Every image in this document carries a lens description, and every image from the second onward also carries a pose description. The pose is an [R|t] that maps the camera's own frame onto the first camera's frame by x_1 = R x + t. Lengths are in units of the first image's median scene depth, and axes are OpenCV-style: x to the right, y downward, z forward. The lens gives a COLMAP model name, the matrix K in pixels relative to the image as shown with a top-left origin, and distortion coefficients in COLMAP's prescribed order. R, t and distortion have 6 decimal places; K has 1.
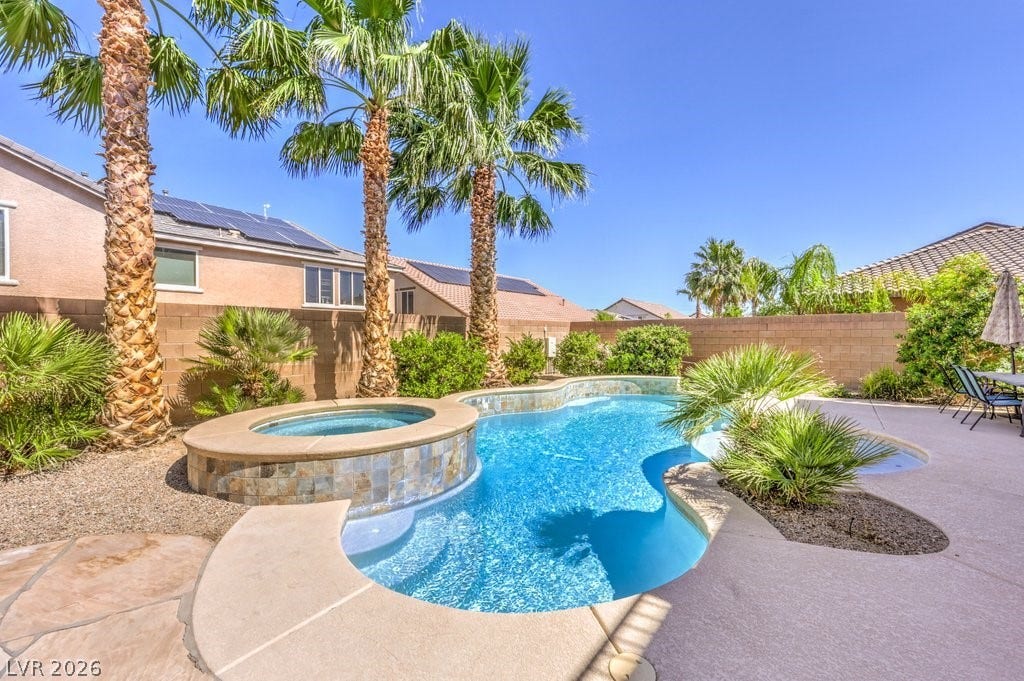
lens RADIAL K [[424.2, 0, 515.0], [0, 424.2, 339.1], [0, 0, 1]] dist [0.001230, 0.000018]
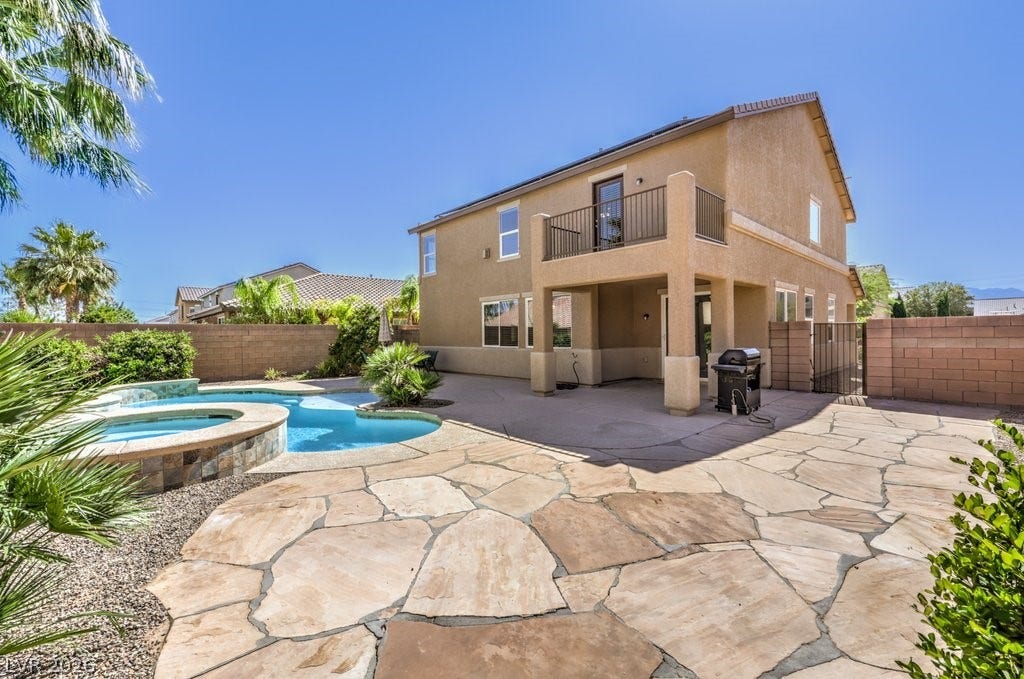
lens RADIAL K [[424.2, 0, 529.3], [0, 424.2, 344.3], [0, 0, 1]] dist [0.001230, 0.000018]
pose [[0.149431, -0.020704, 0.988555, -0.651155], [0.019248, 0.999652, 0.018027, -0.001278], [-0.988585, 0.016334, 0.149777, -0.021536]]
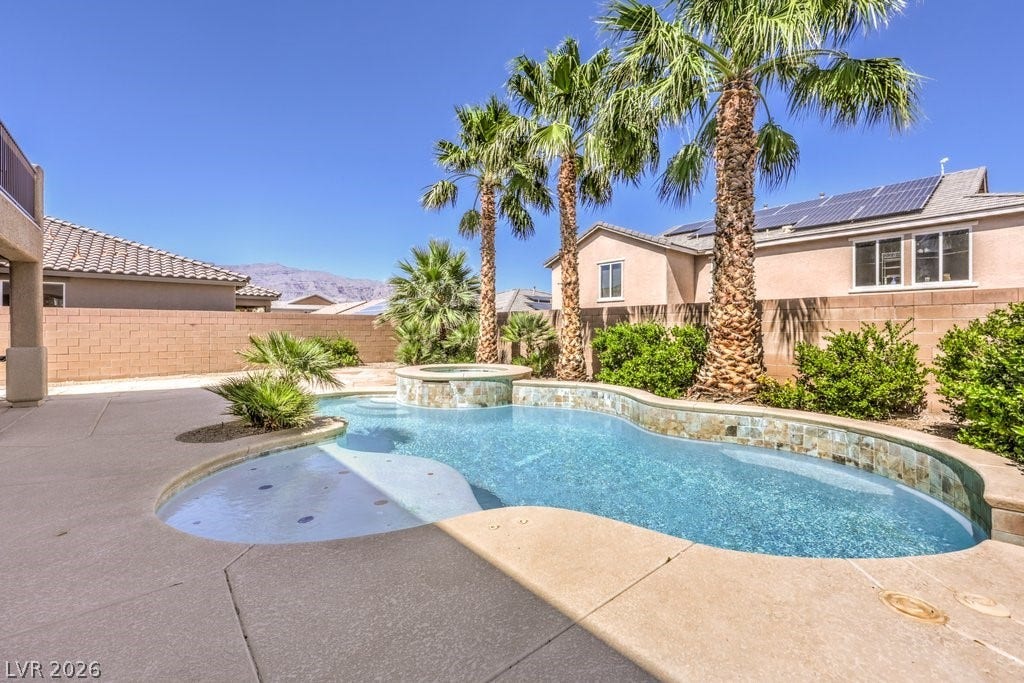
lens RADIAL K [[424.2, 0, 513.6], [0, 424.2, 336.9], [0, 0, 1]] dist [0.001230, 0.000018]
pose [[-0.190334, 0.007352, -0.981692, 0.741058], [-0.001952, 0.999967, 0.007867, 0.009412], [0.981718, 0.003413, -0.190313, 0.843767]]
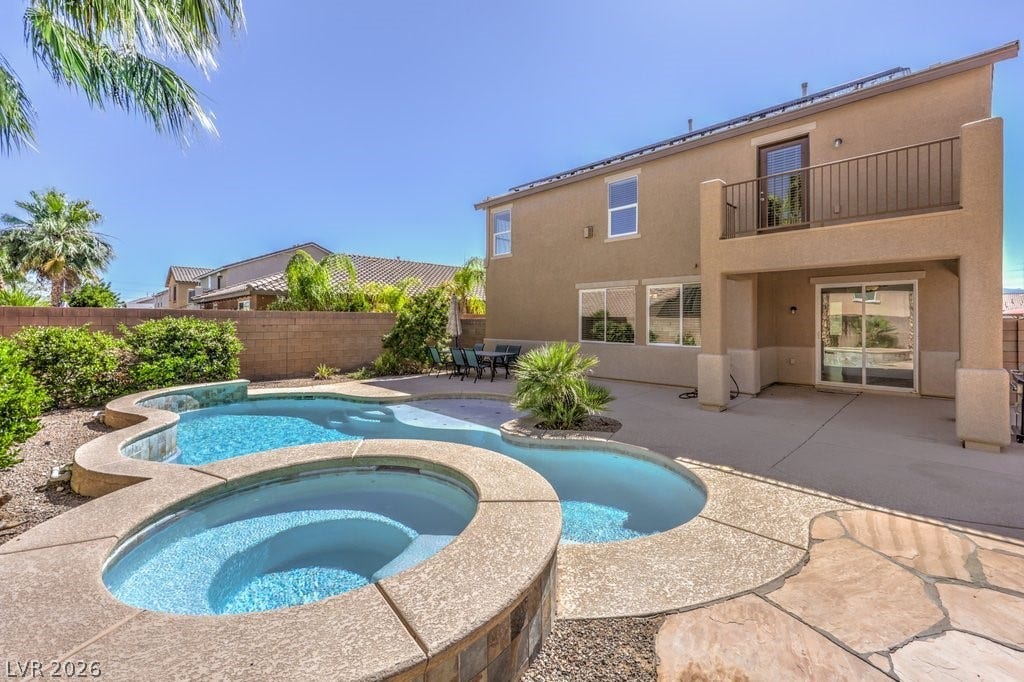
lens RADIAL K [[424.2, 0, 529.8], [0, 424.2, 321.0], [0, 0, 1]] dist [0.001230, 0.000018]
pose [[0.111912, 0.005902, 0.993701, -0.470216], [0.005492, 0.999963, -0.006558, -0.023925], [-0.993703, 0.006192, 0.111875, 0.368054]]
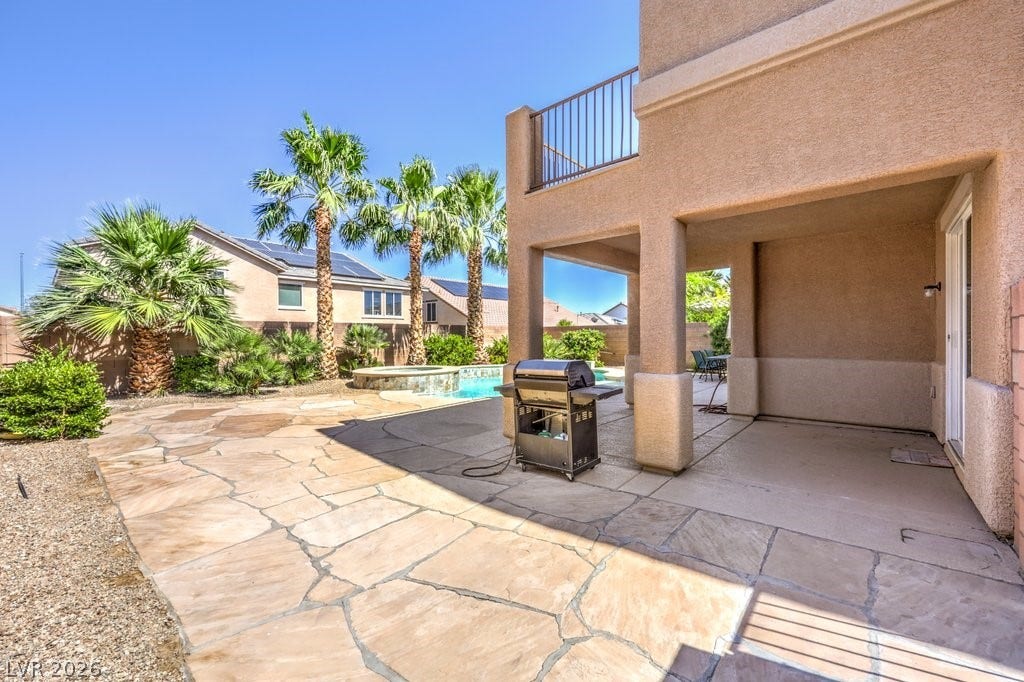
lens RADIAL K [[424.2, 0, 511.7], [0, 424.2, 341.1], [0, 0, 1]] dist [0.001230, 0.000018]
pose [[0.998076, -0.002999, -0.061928, 0.195663], [0.003176, 0.999991, 0.002755, 0.007295], [0.061919, -0.002946, 0.998077, -0.765302]]
